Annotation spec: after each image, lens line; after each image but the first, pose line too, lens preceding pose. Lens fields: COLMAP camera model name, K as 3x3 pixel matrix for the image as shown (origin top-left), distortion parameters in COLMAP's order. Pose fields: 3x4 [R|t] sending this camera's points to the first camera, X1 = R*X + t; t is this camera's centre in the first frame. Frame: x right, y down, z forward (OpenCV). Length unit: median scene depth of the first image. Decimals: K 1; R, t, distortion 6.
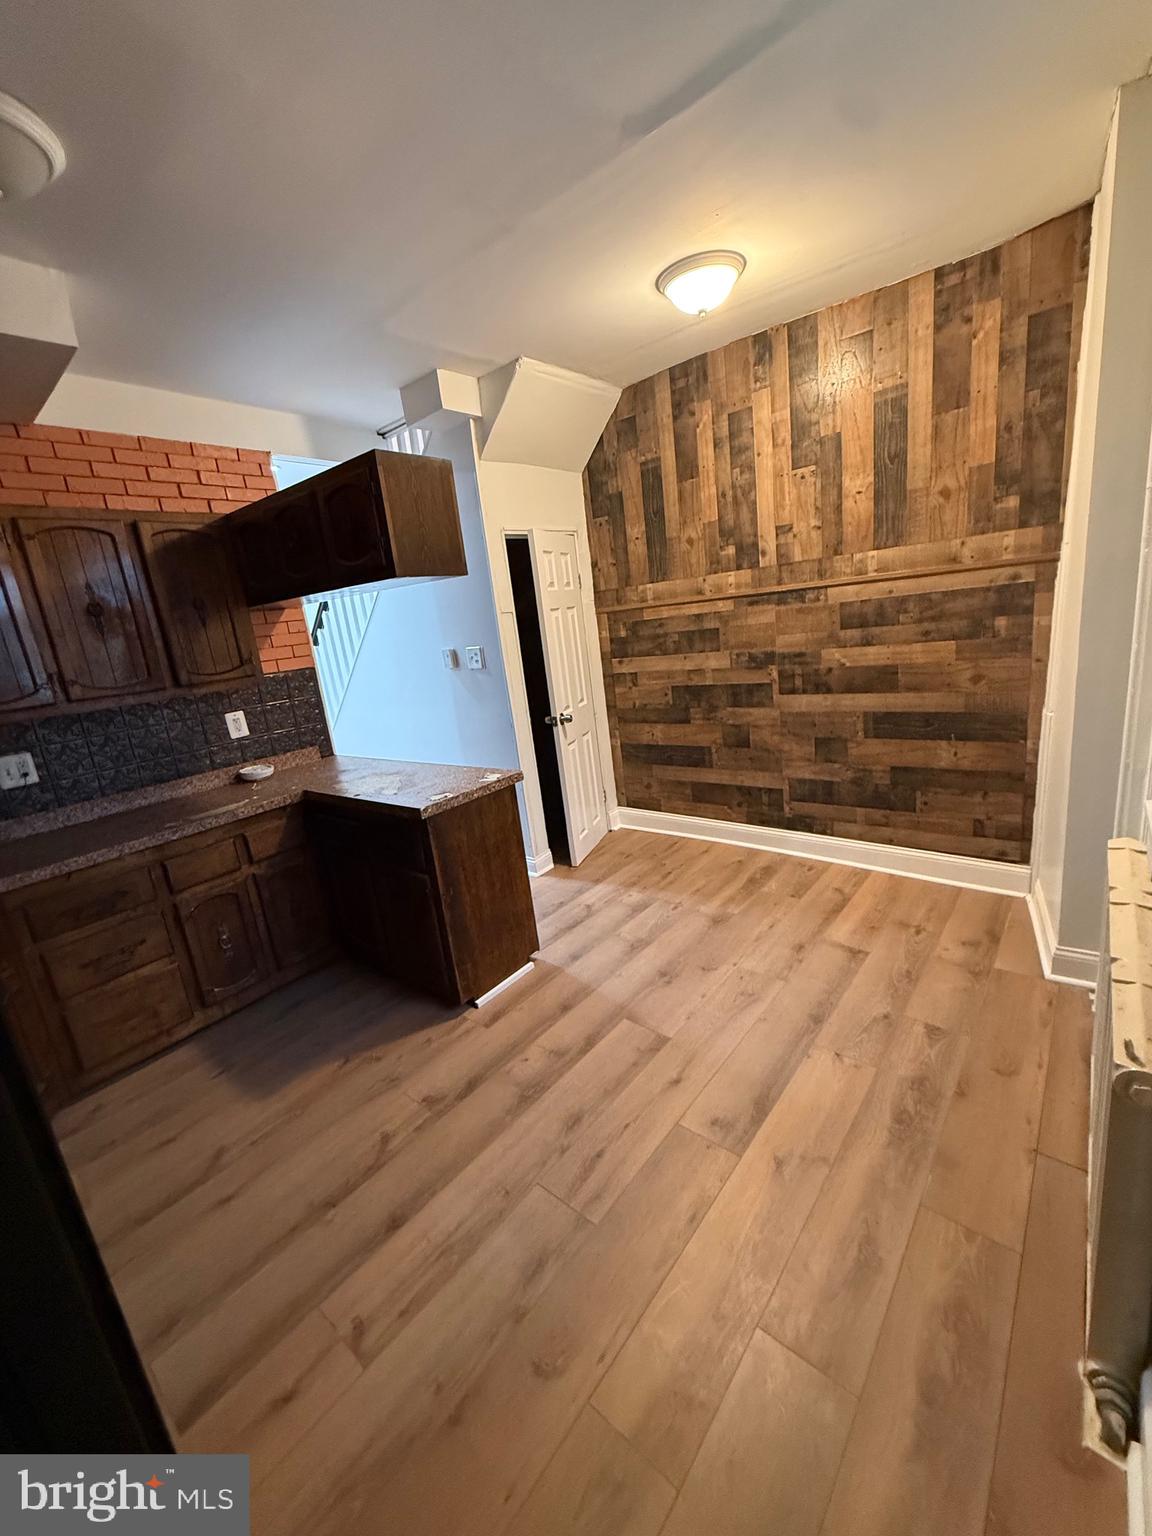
lens RADIAL K [[608.6, 0, 576.0], [0, 608.6, 768.0], [0, 0, 1]] dist [-0.002017, -0.000156]
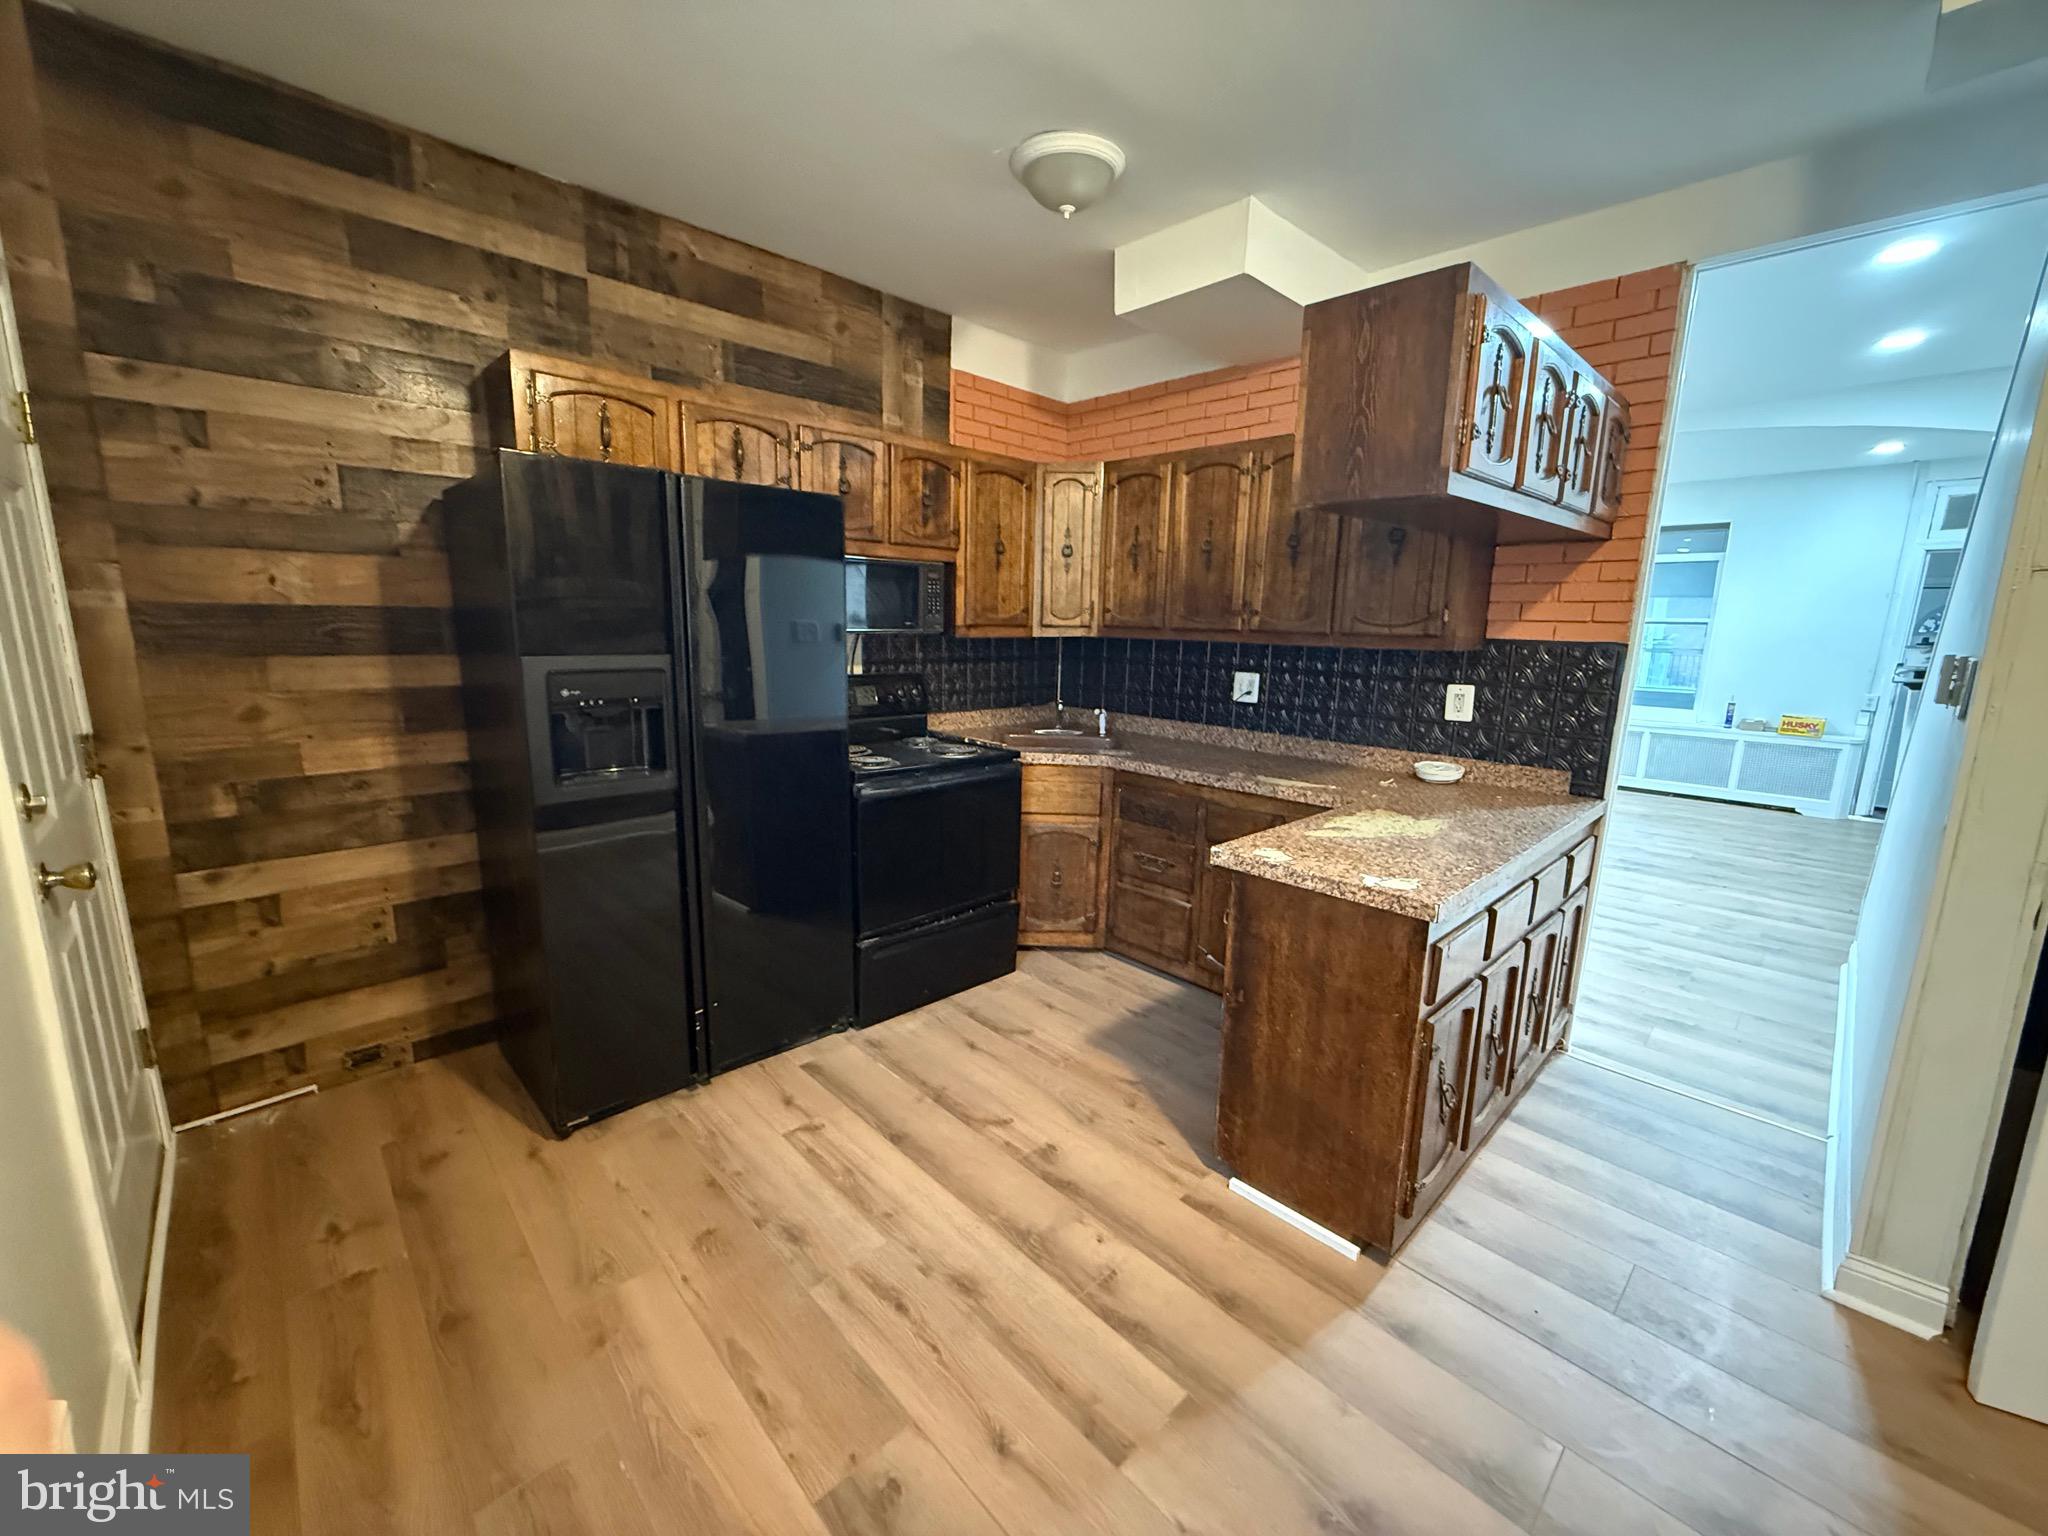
lens RADIAL K [[811.5, 0, 1017.9], [0, 811.5, 761.5], [0, 0, 1]] dist [-0.002017, -0.000156]
pose [[-0.115311, 0.288182, -0.950607, 0.612115], [-0.240784, 0.920341, 0.308214, -0.252687], [0.963705, 0.264431, -0.036736, 0.791516]]
